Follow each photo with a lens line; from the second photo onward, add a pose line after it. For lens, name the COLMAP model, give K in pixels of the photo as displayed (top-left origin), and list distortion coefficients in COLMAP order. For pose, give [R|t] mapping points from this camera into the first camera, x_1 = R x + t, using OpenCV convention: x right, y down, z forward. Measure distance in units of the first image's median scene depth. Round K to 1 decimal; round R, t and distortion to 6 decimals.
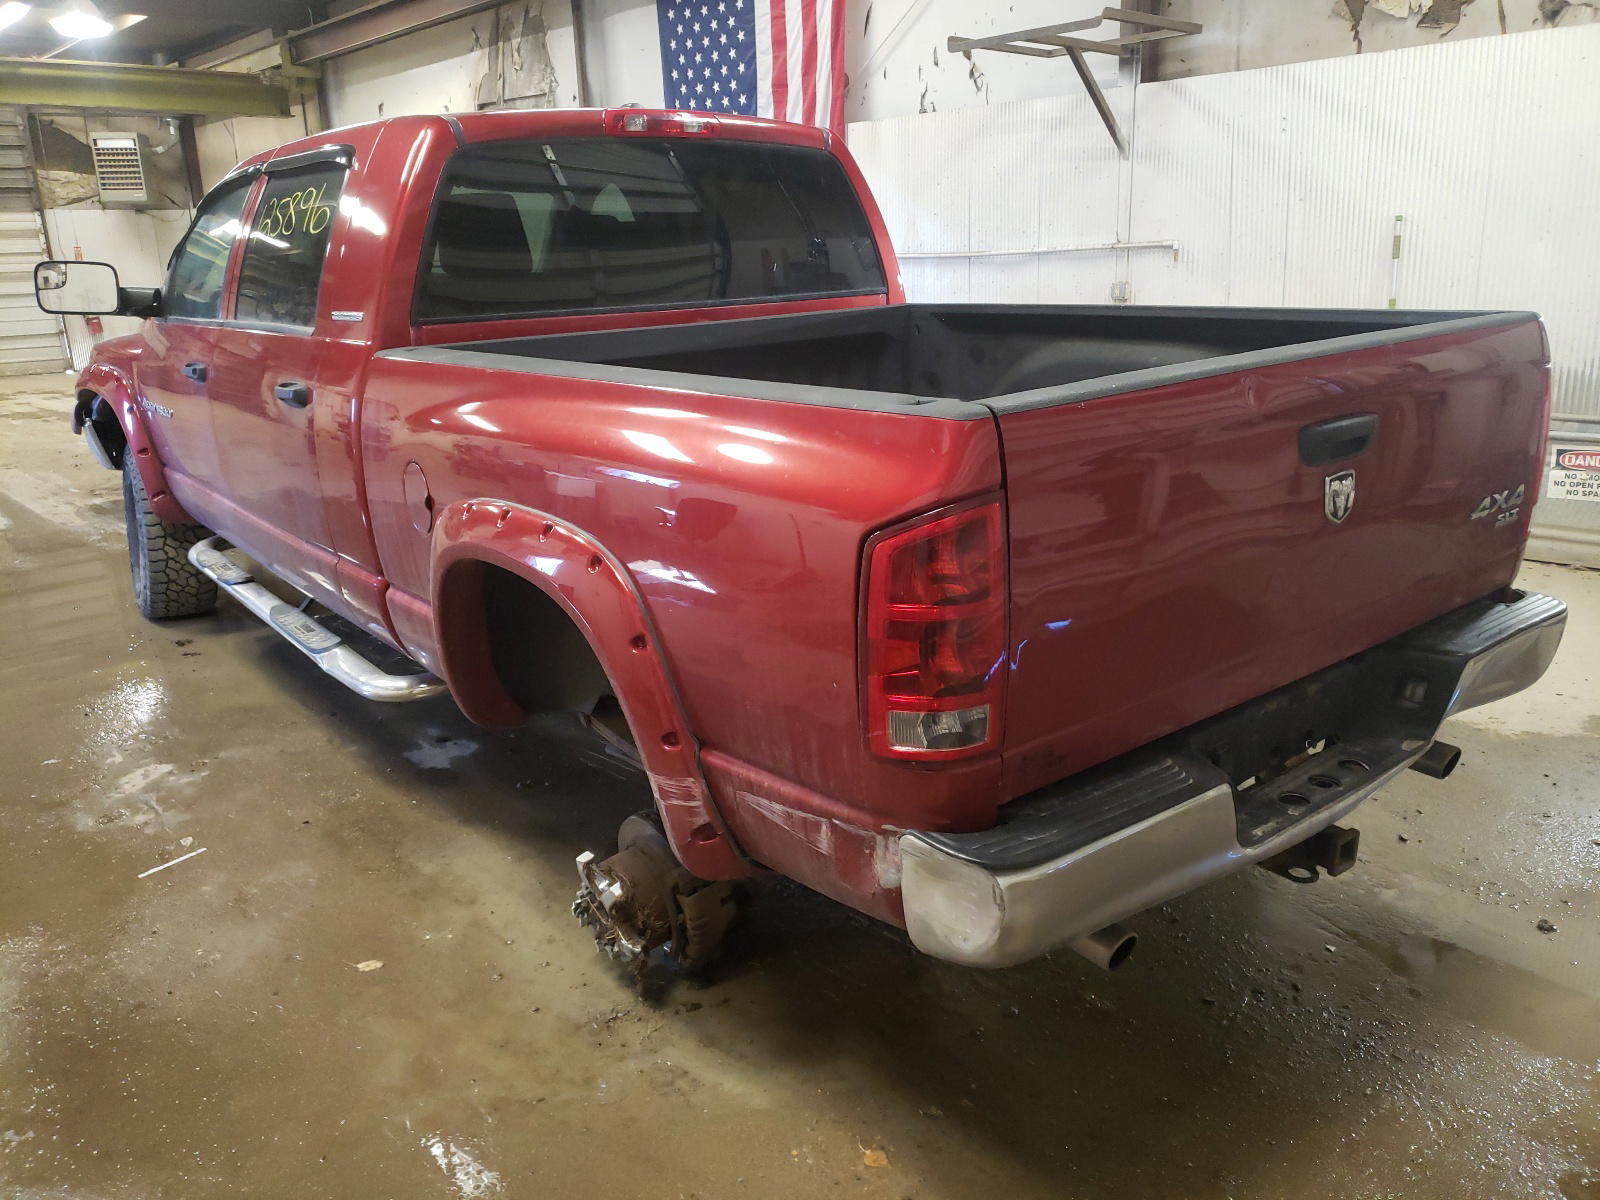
lens RADIAL K [[1208.0, 0, 792.8], [0, 1208.0, 596.6], [0, 0, 1]] dist [0.005970, 0.001542]
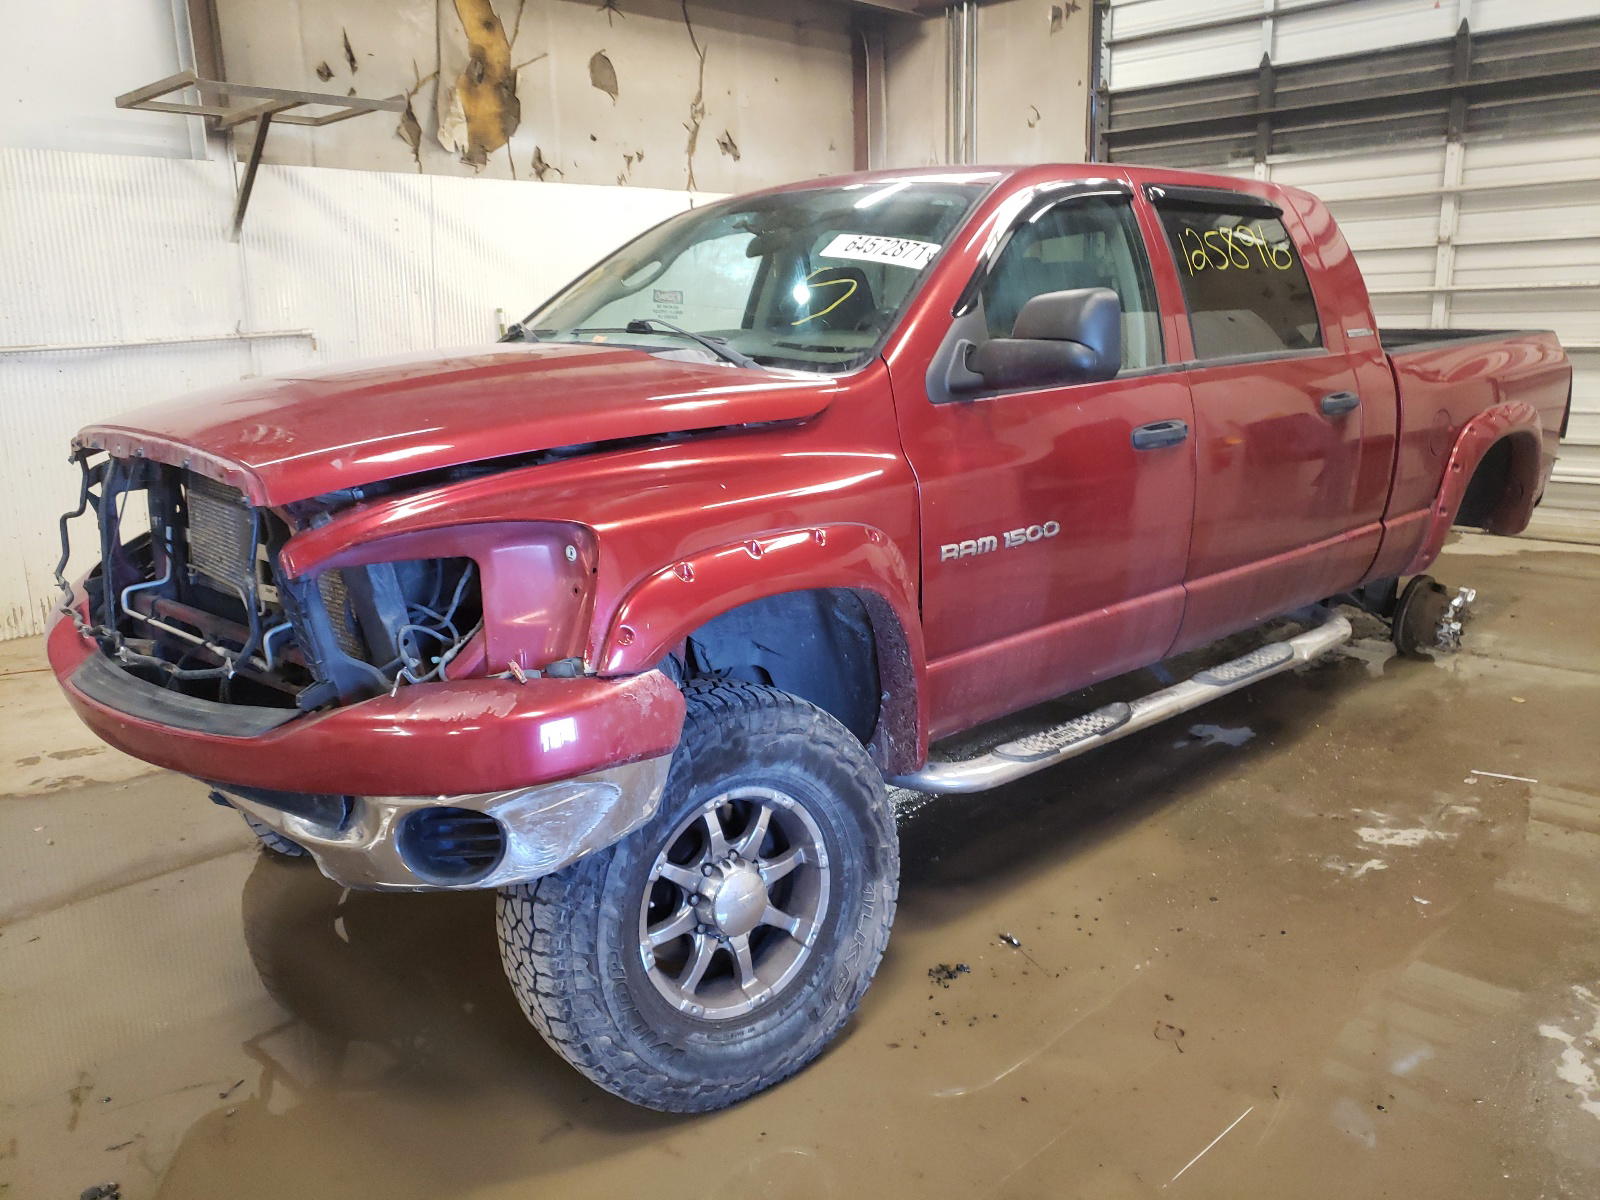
lens RADIAL K [[1208.0, 0, 792.8], [0, 1208.0, 596.6], [0, 0, 1]] dist [0.005970, 0.001542]
pose [[-0.065127, -0.198137, 0.978008, -1.283635], [0.306799, 0.928641, 0.208566, -0.330373], [-0.949544, 0.313635, 0.000309, 1.288871]]
